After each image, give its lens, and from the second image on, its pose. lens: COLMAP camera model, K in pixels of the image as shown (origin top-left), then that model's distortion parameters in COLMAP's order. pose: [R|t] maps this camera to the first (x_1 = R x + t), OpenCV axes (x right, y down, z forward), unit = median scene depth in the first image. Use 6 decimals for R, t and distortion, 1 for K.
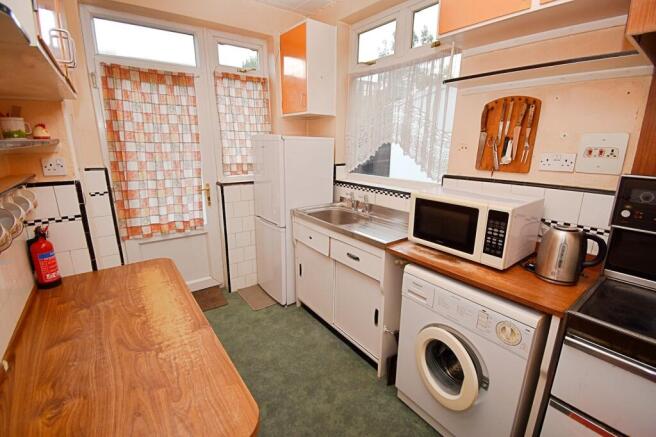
lens RADIAL K [[292.2, 0, 328.0], [0, 292.2, 218.5], [0, 0, 1]] dist [-0.000513, -0.017106]
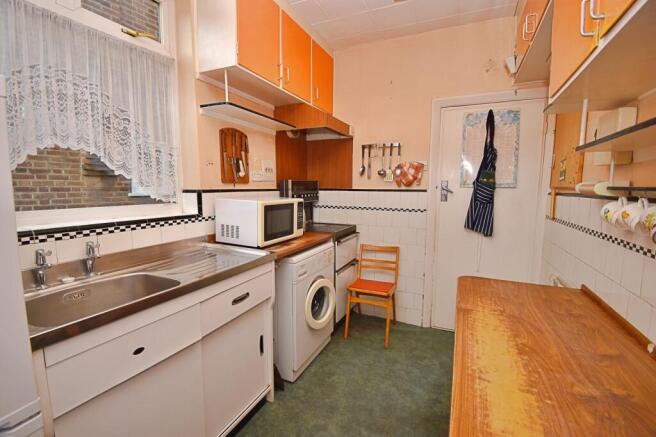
lens RADIAL K [[292.2, 0, 328.0], [0, 292.2, 218.5], [0, 0, 1]] dist [-0.000513, -0.017106]
pose [[-0.477694, -0.107612, 0.871911, -1.099187], [0.210479, 0.949546, 0.232510, -0.324816], [-0.852940, 0.294588, -0.430942, 1.782489]]
